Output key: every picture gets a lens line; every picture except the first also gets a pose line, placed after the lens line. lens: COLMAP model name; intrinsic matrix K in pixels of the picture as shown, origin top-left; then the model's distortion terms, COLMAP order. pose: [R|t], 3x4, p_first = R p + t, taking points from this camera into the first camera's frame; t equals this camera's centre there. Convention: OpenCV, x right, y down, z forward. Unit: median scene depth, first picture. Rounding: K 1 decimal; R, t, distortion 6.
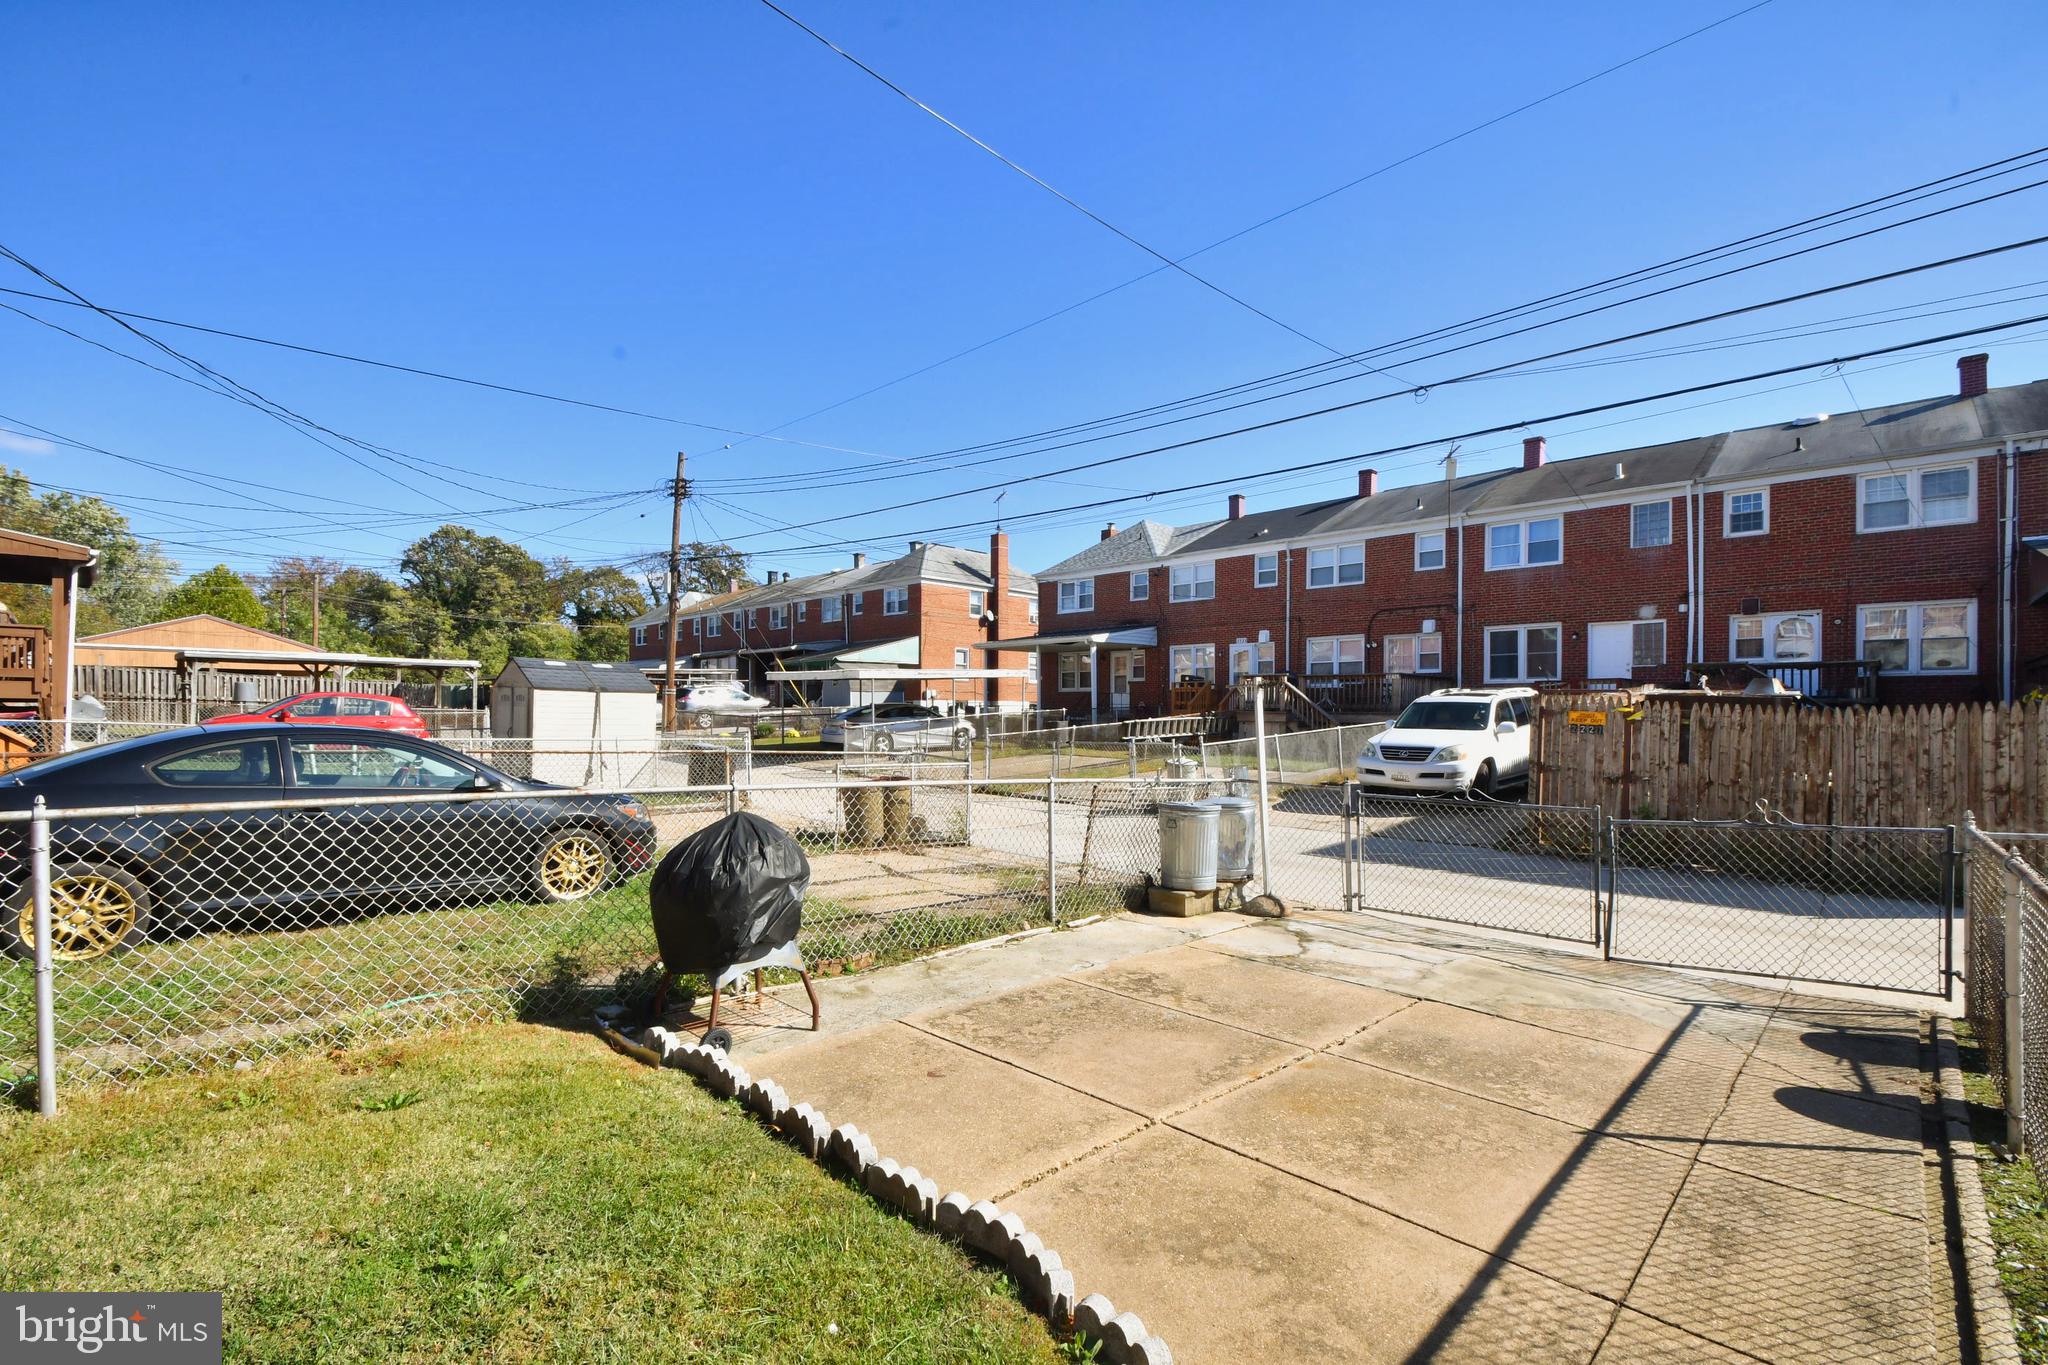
lens RADIAL K [[900.3, 0, 997.1], [0, 900.3, 713.1], [0, 0, 1]] dist [0.002537, -0.011694]
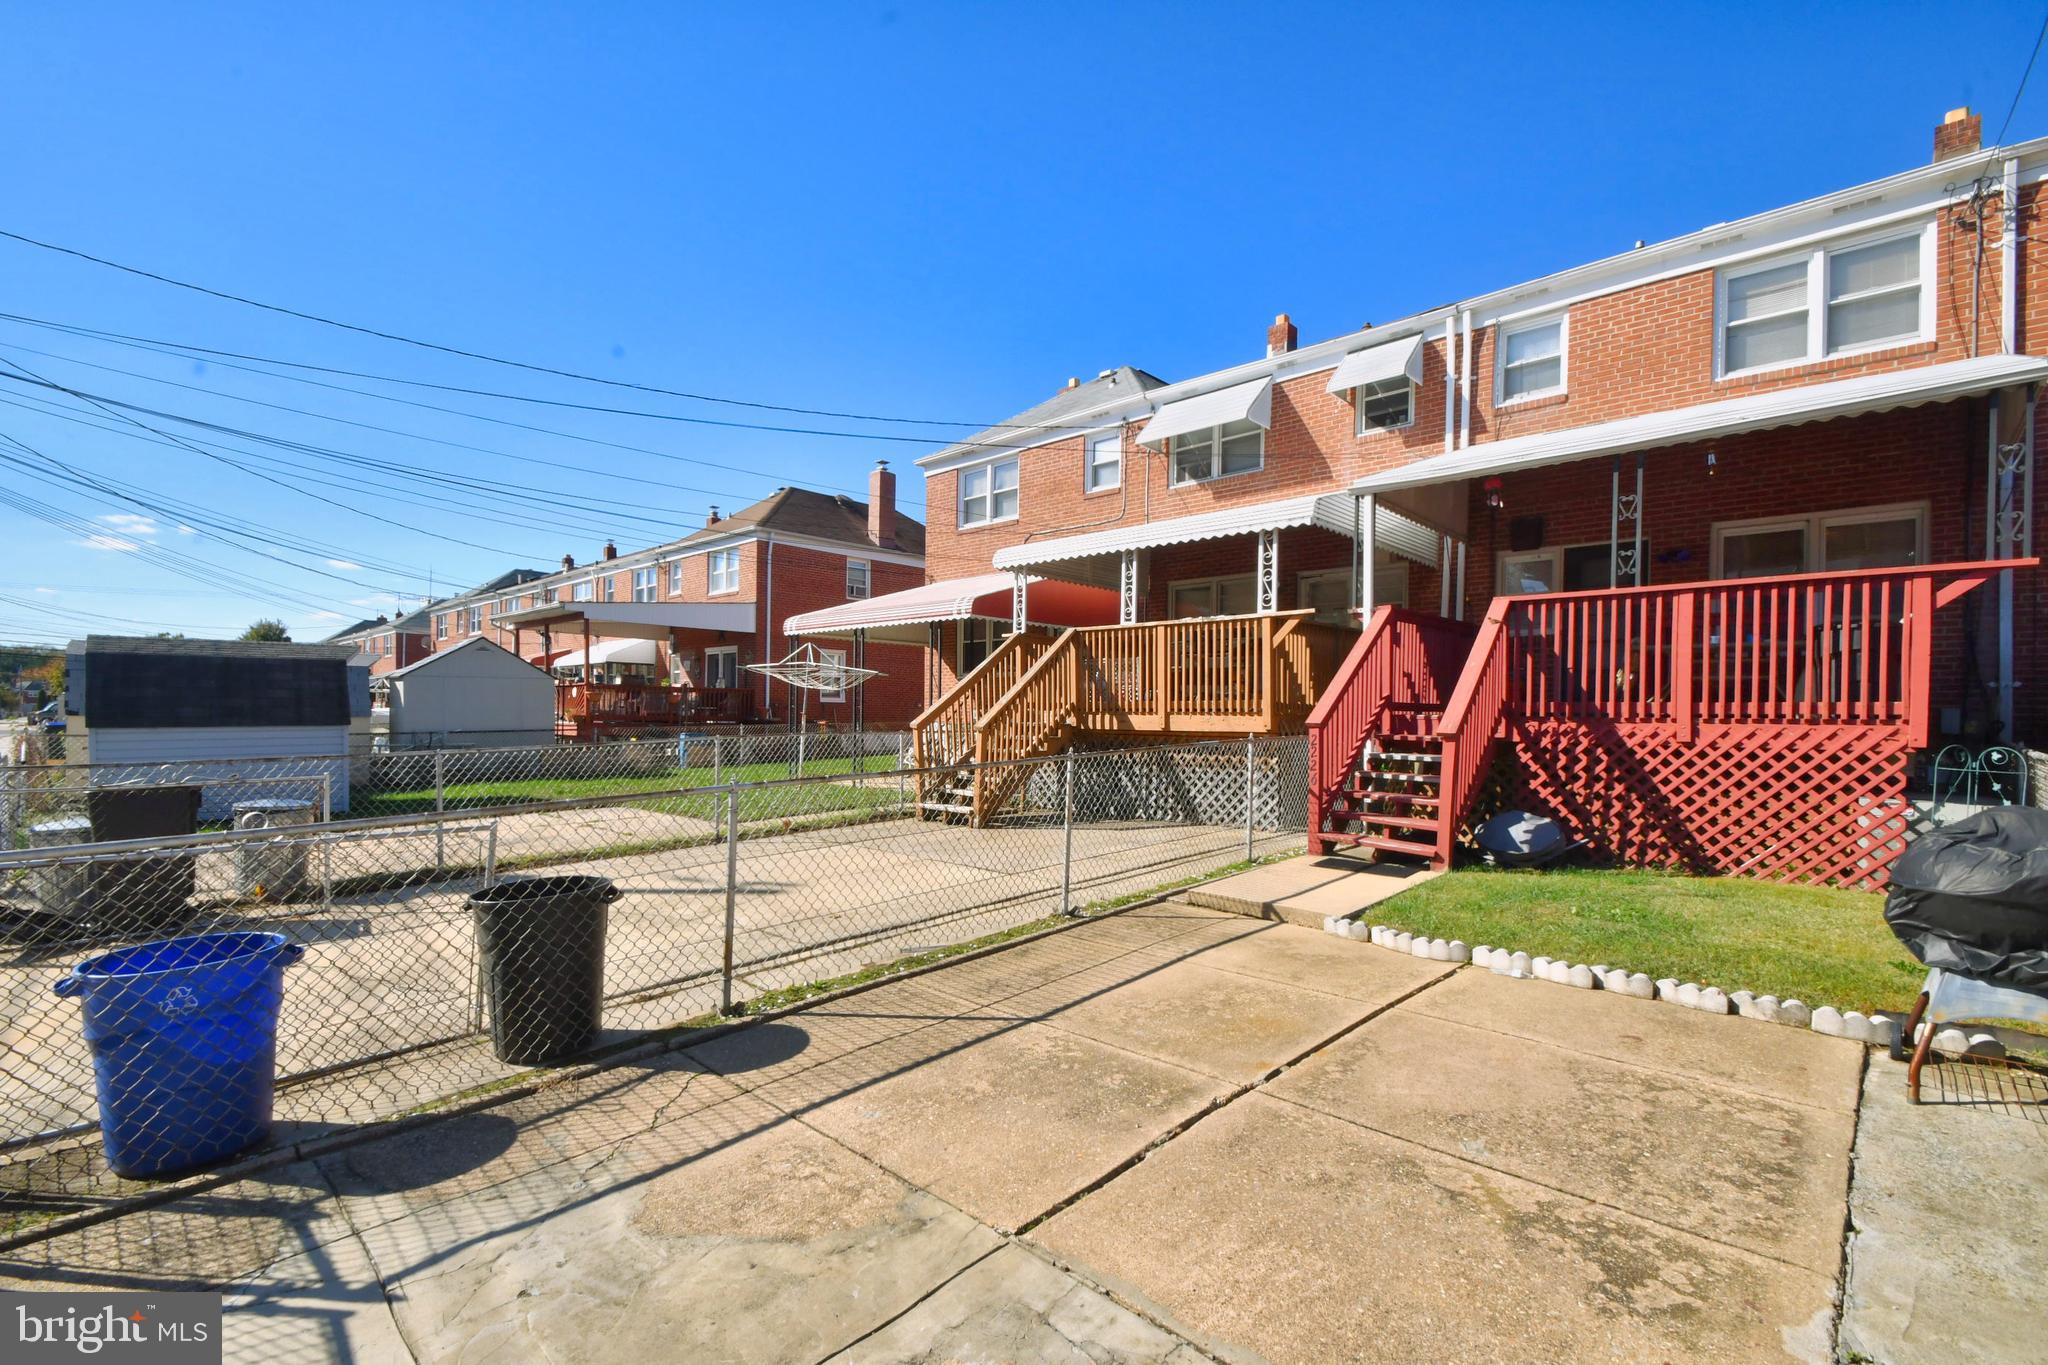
lens RADIAL K [[899.5, 0, 997.6], [0, 899.5, 716.1], [0, 0, 1]] dist [0.022482, -0.014848]
pose [[-0.999779, -0.018756, -0.009468, 0.341840], [-0.018765, 0.999824, 0.000857, 0.024947], [0.009450, 0.001035, -0.999955, 1.035712]]
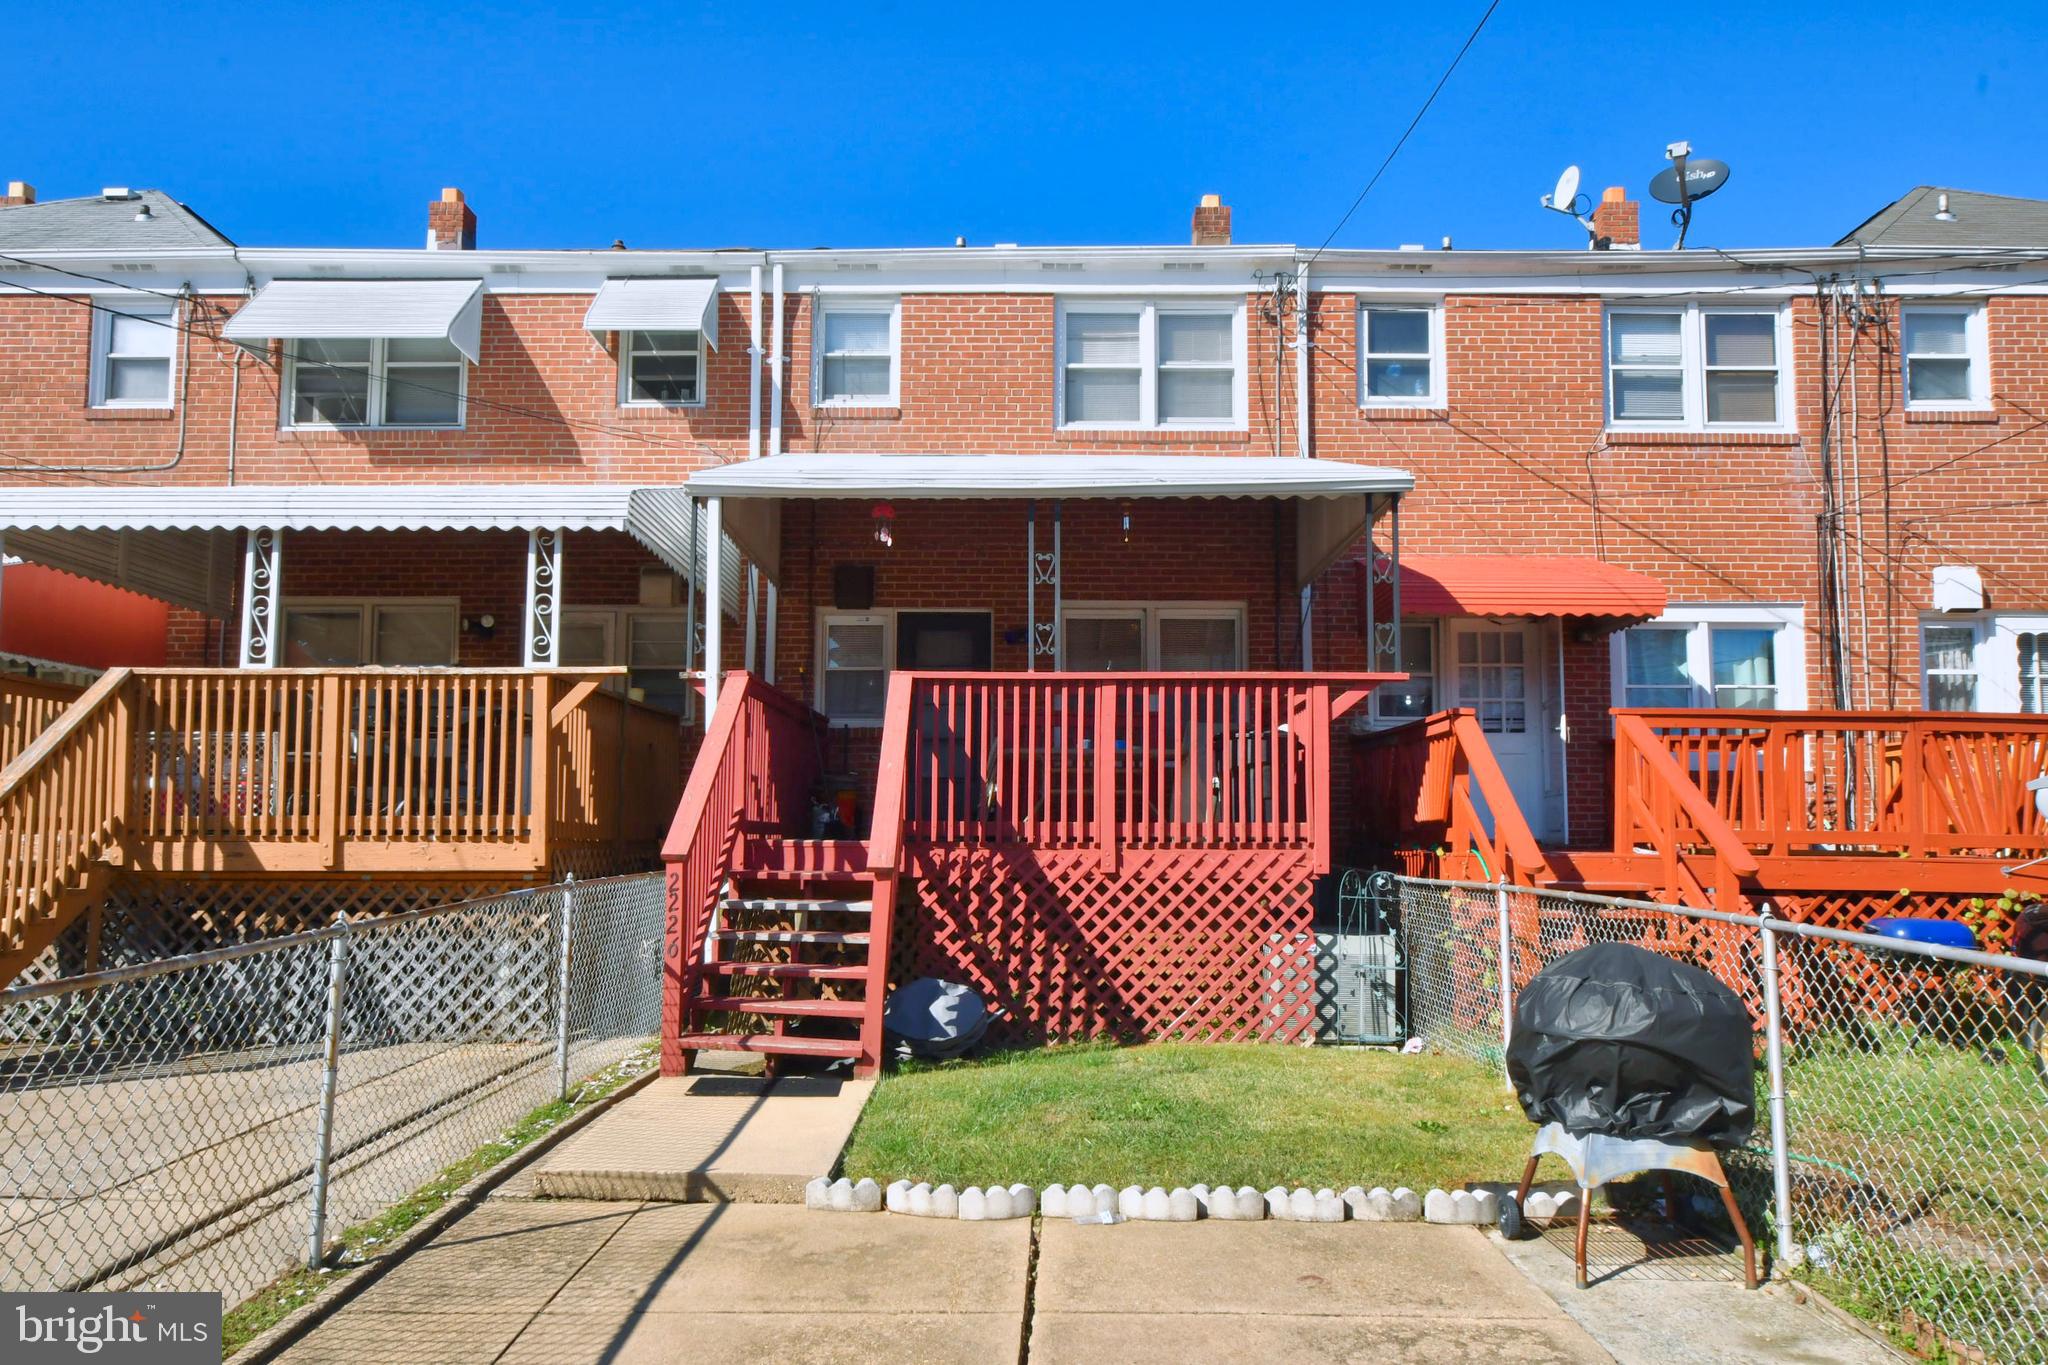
lens RADIAL K [[1430.3, 0, 993.0], [0, 1430.3, 718.5], [0, 0, 1]] dist [-0.003820, -0.001913]
pose [[-0.721339, -0.072108, -0.688818, 0.503823], [-0.008763, 0.995436, -0.095030, 0.025432], [0.692527, -0.062513, -0.718679, 0.874010]]
